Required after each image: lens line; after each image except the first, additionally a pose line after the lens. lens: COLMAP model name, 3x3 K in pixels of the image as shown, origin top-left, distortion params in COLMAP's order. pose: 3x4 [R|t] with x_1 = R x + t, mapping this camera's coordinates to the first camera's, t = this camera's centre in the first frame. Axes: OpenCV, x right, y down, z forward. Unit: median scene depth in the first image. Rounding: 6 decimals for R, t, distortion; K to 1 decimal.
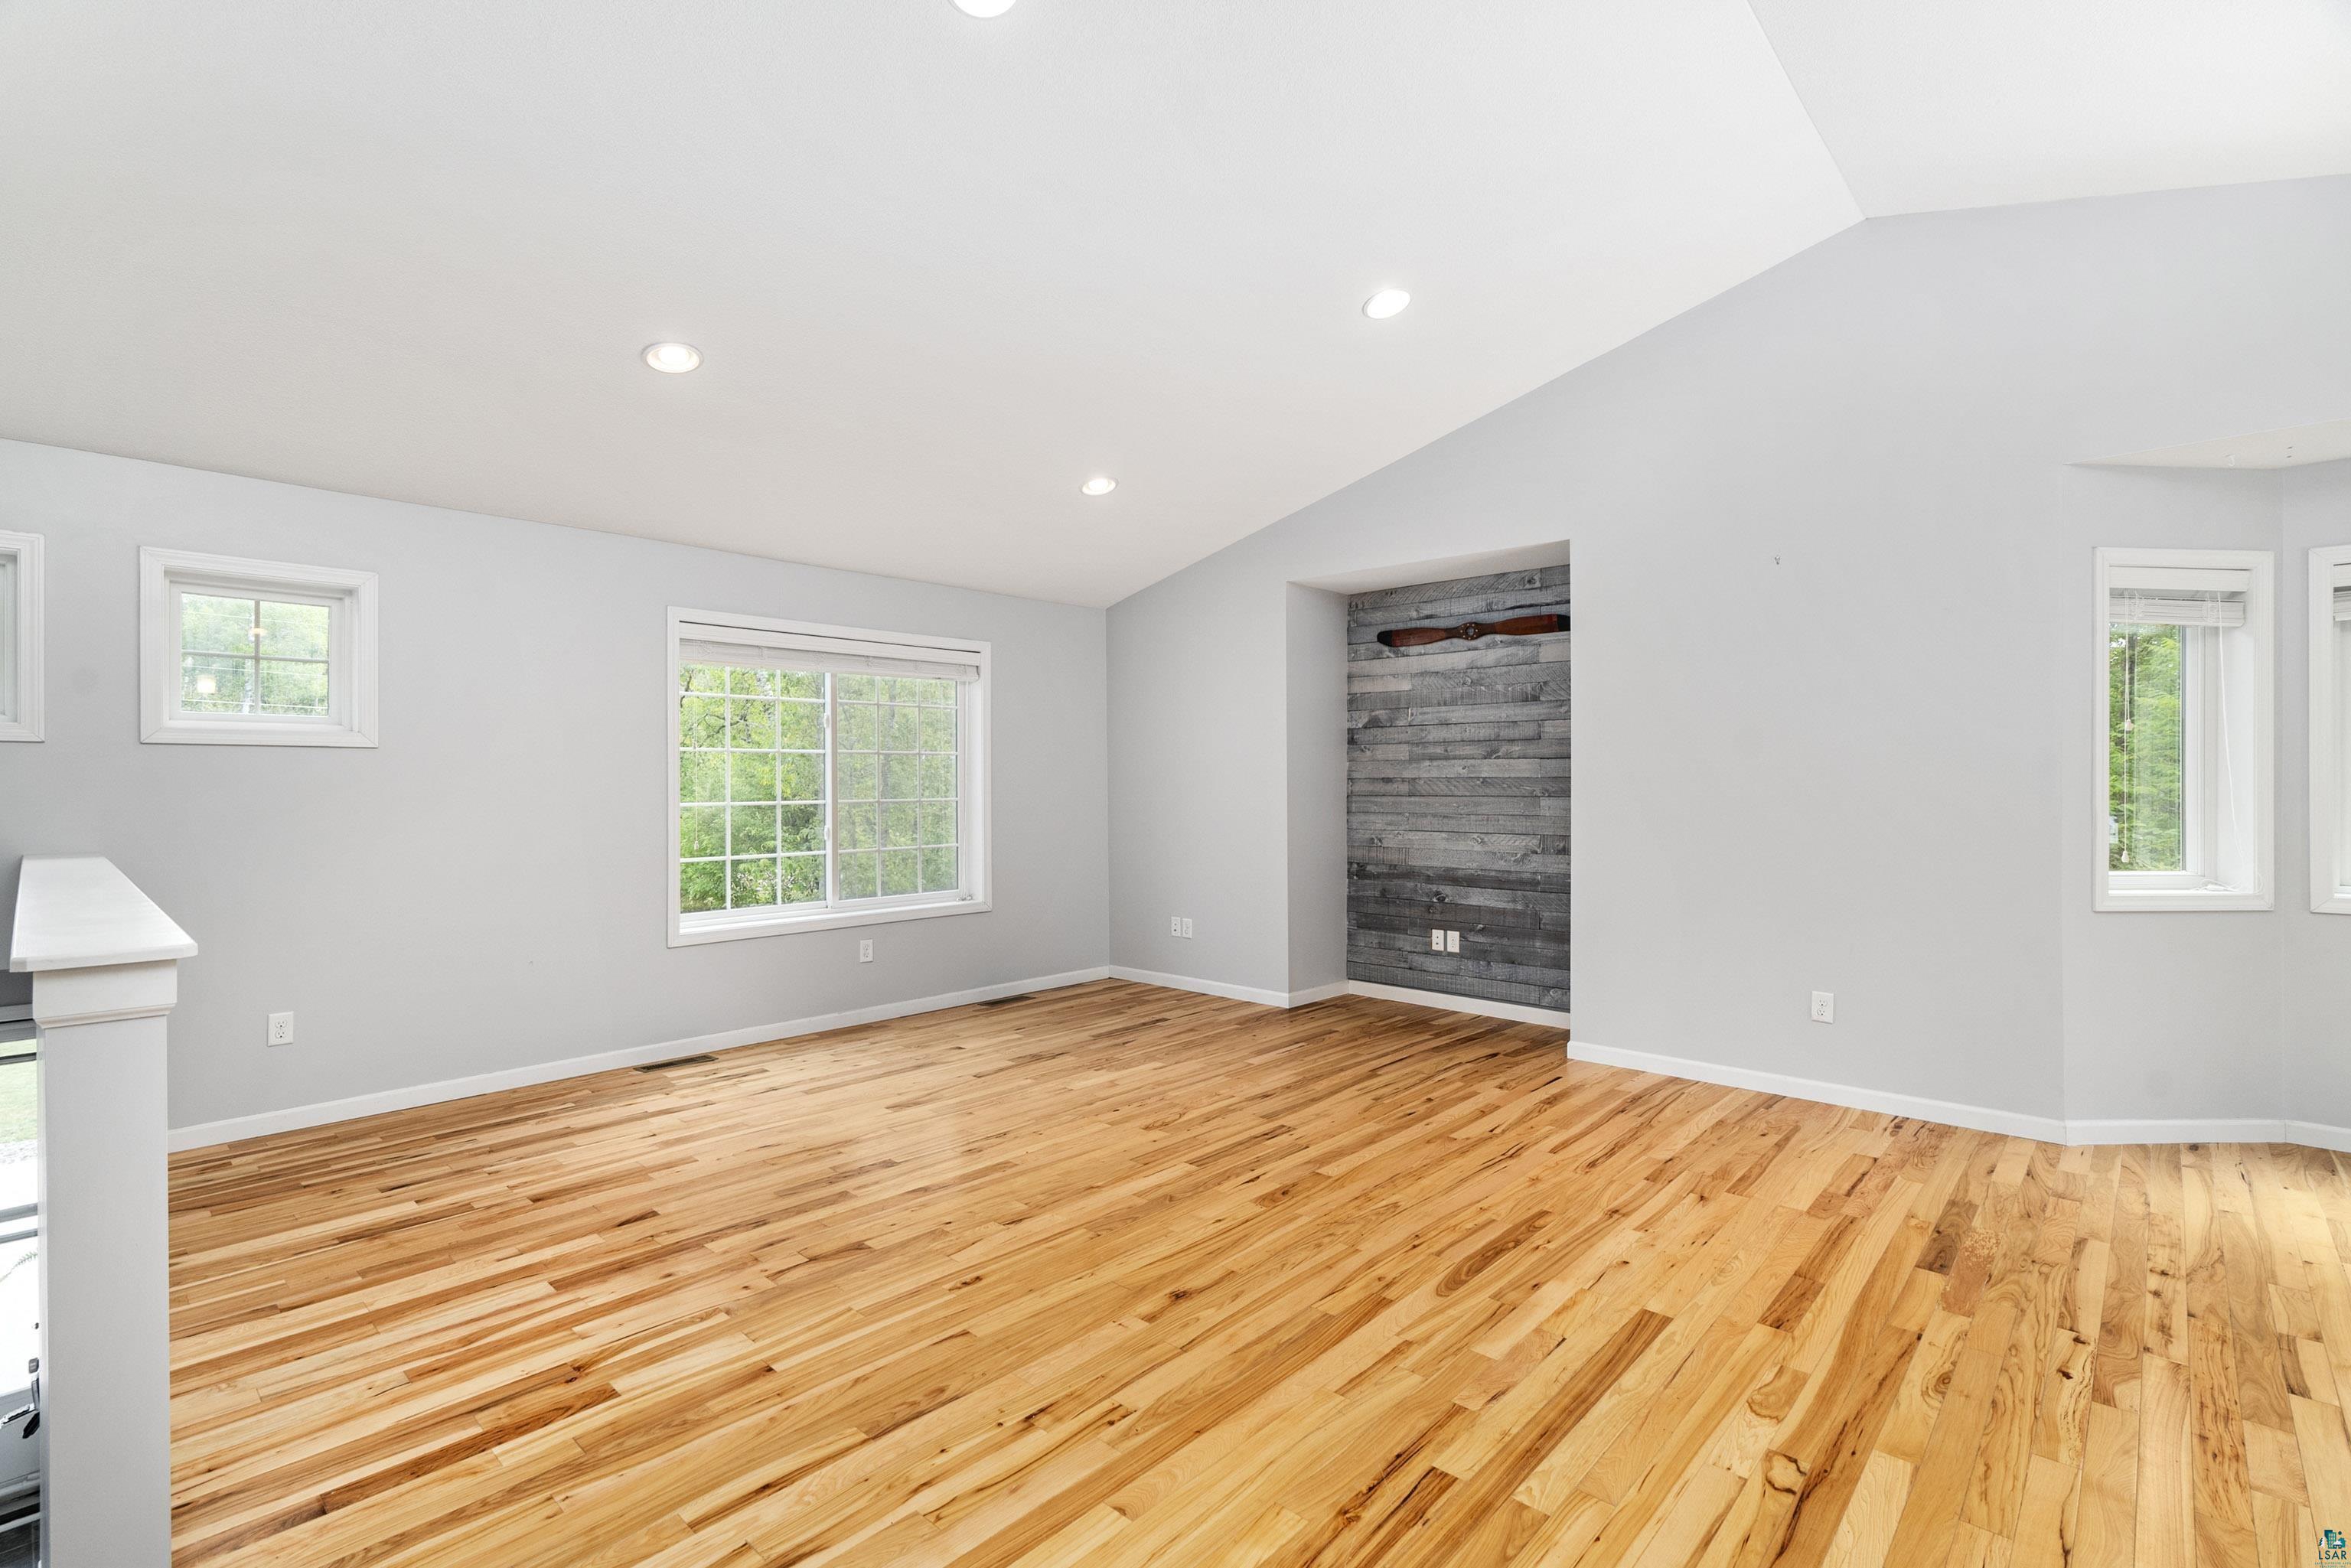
lens RADIAL K [[1079.5, 0, 1176.6], [0, 1079.5, 775.6], [0, 0, 1]] dist [-0.012617, 0.003981]
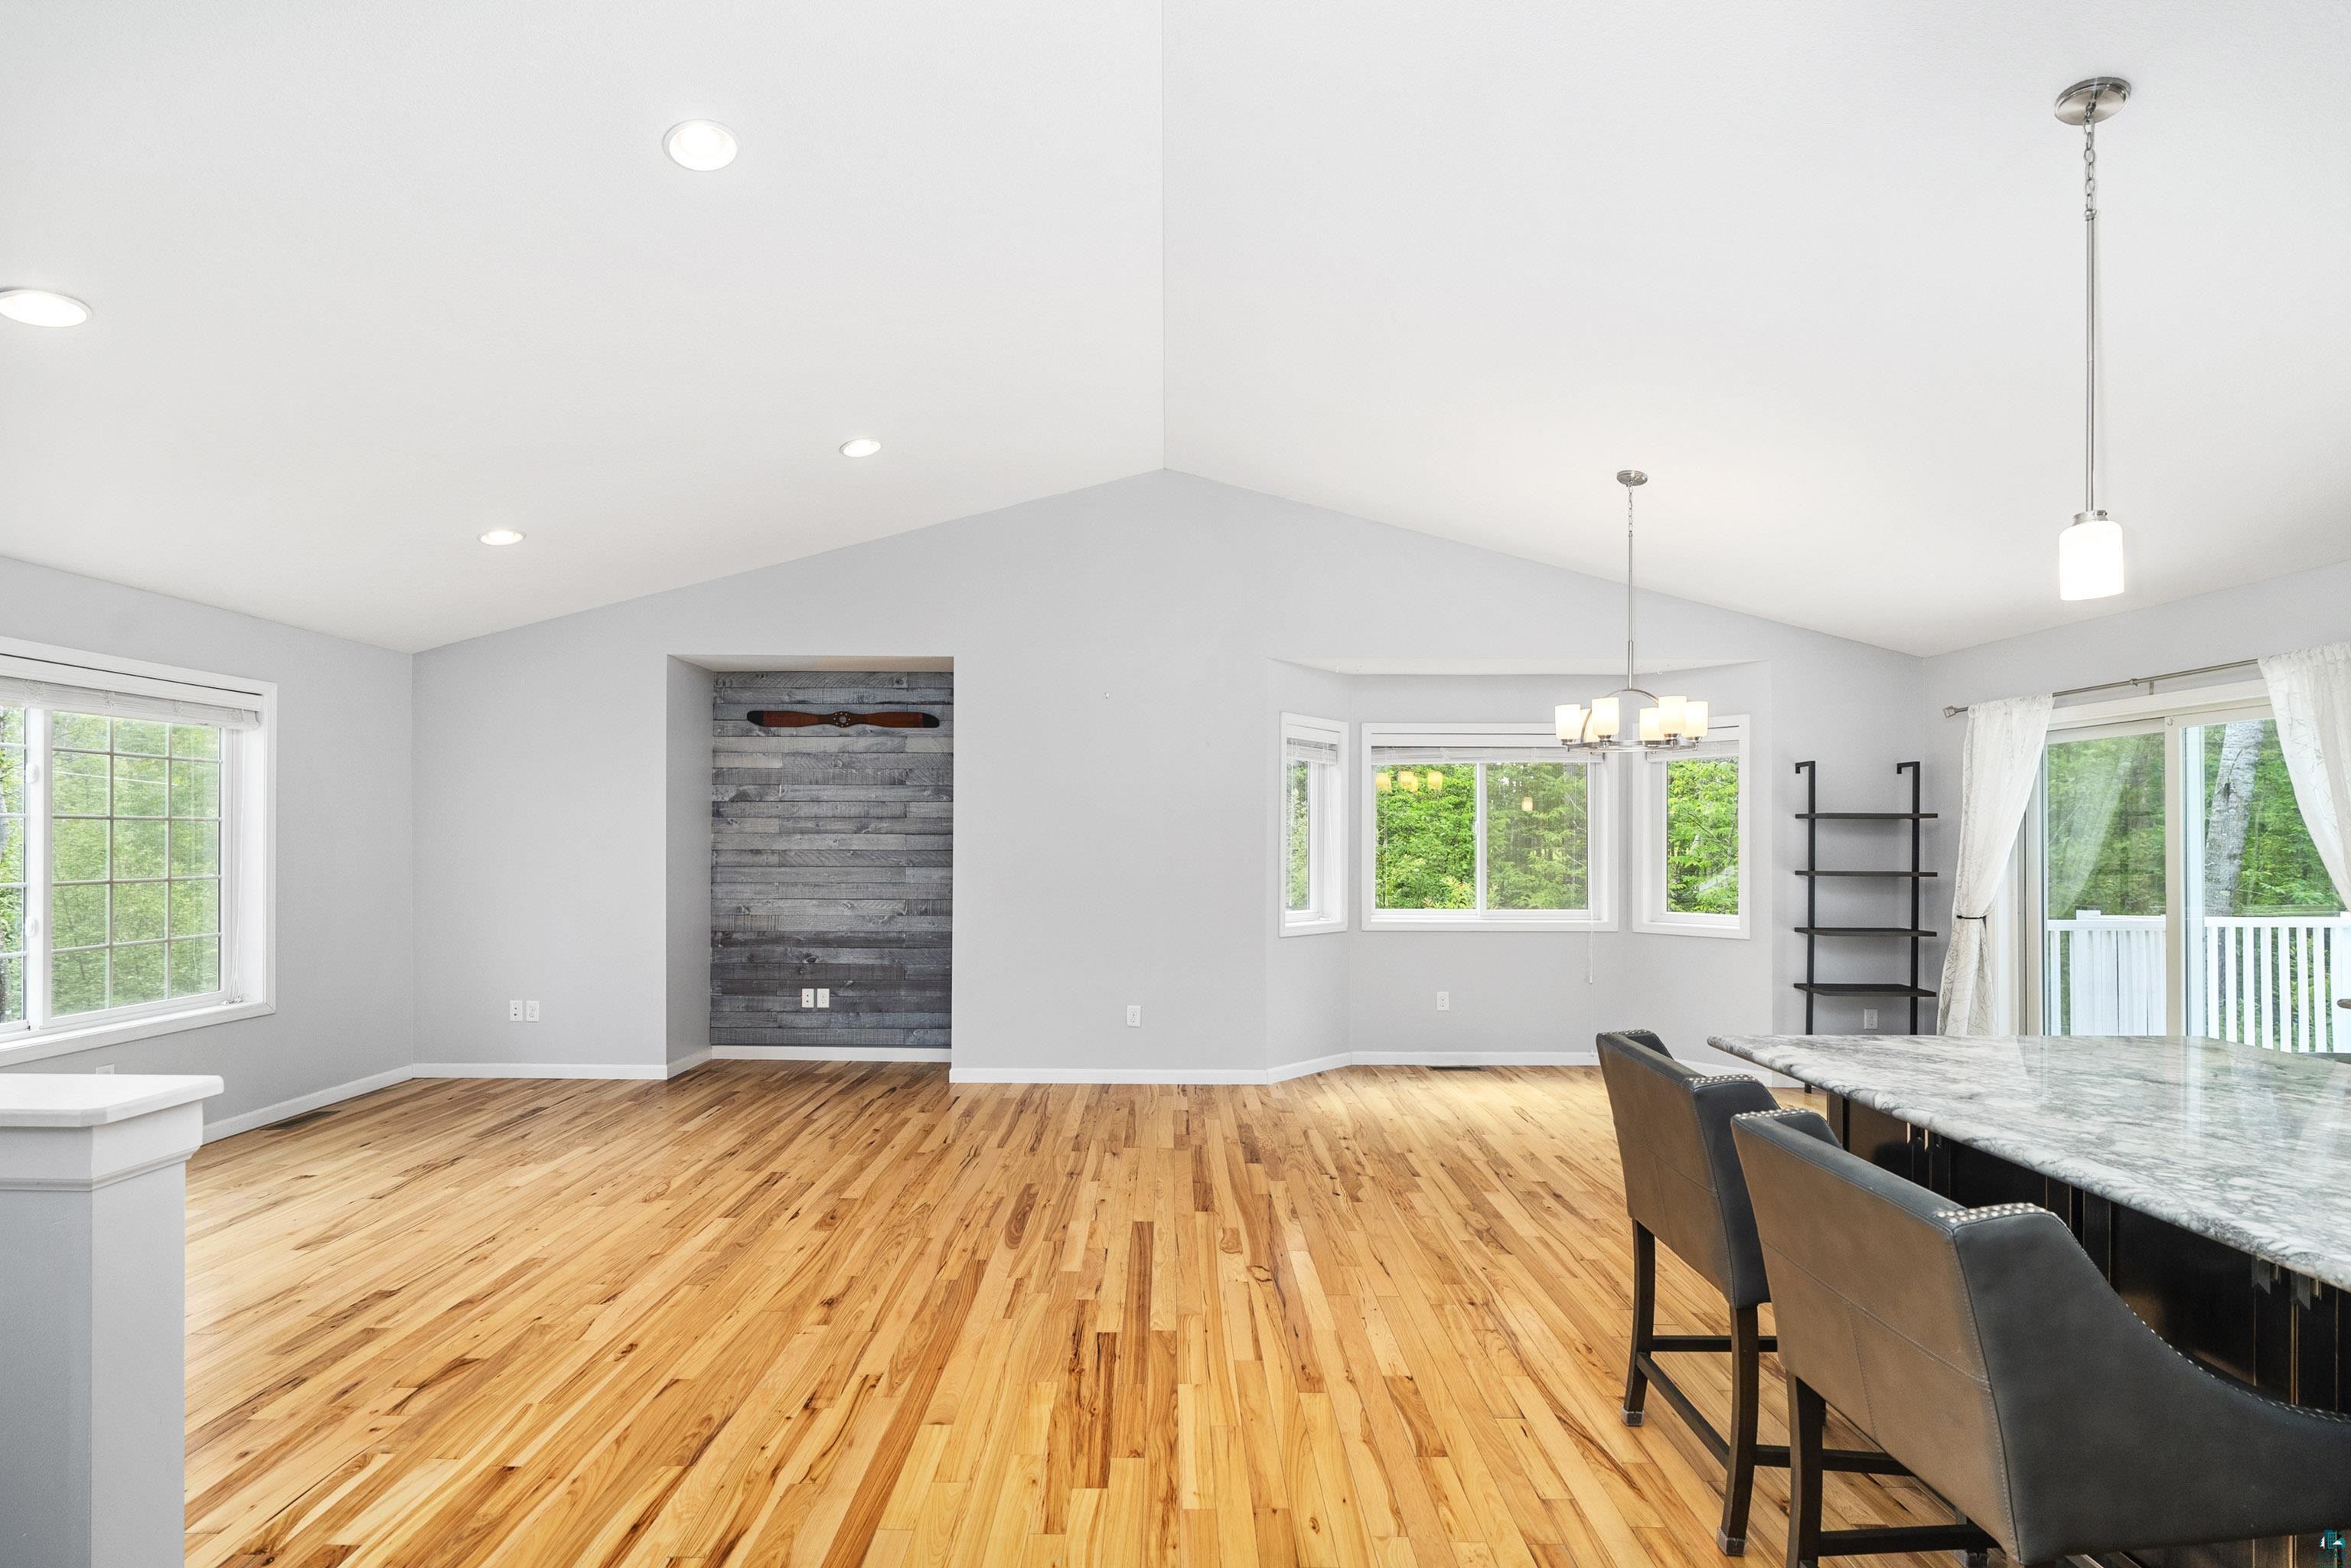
lens RADIAL K [[1079.5, 0, 1164.3], [0, 1079.5, 829.4], [0, 0, 1]] dist [-0.012617, 0.003981]
pose [[0.739098, 0.011613, 0.673497, -0.385814], [-0.008880, 0.999932, -0.007497, -0.023254], [-0.673539, -0.000439, 0.739152, -0.089684]]
